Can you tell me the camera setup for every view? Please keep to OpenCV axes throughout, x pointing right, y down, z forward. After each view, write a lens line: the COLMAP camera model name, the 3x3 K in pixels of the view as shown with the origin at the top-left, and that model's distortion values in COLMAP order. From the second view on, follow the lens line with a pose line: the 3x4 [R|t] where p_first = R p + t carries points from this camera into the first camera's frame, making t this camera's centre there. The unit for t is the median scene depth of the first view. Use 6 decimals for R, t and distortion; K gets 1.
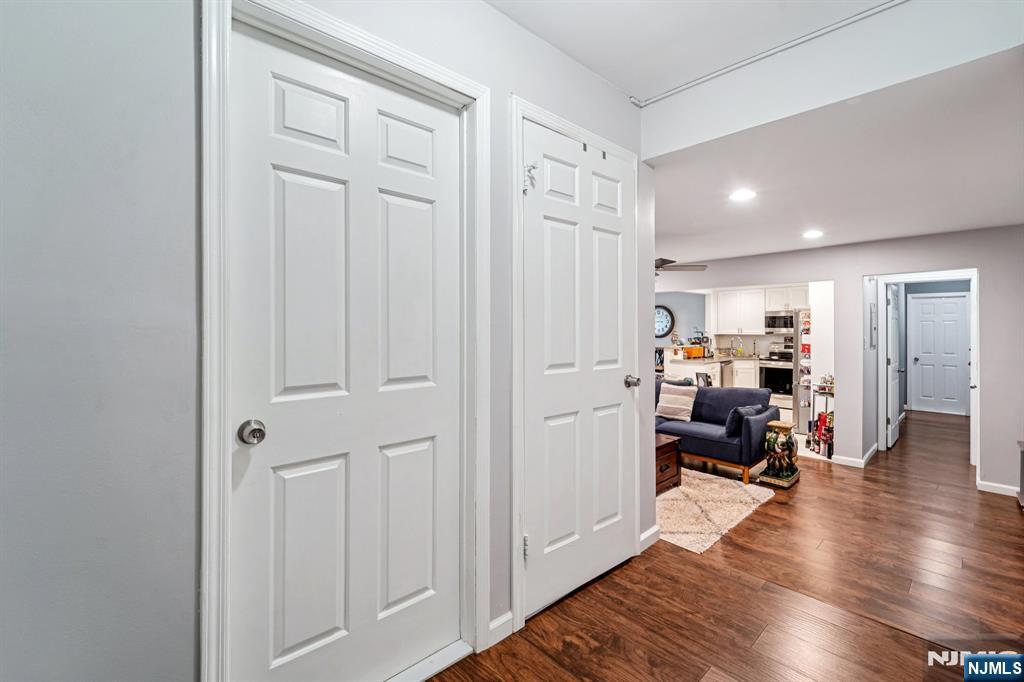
lens RADIAL K [[440.7, 0, 510.9], [0, 440.7, 329.7], [0, 0, 1]] dist [-0.030496, 0.000166]
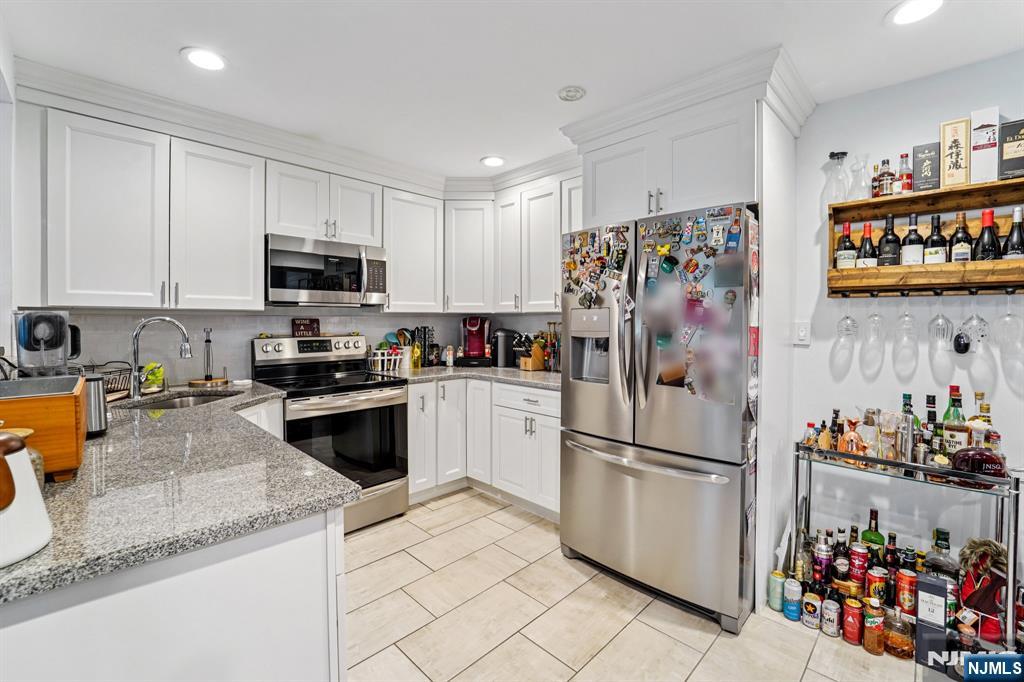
lens RADIAL K [[440.7, 0, 510.9], [0, 440.7, 329.7], [0, 0, 1]] dist [-0.030496, 0.000166]
pose [[-0.051839, -0.019815, 0.998459, 0.264744], [-0.001476, 0.999804, 0.019765, 0.018492], [-0.998654, -0.000449, -0.051858, 0.842646]]
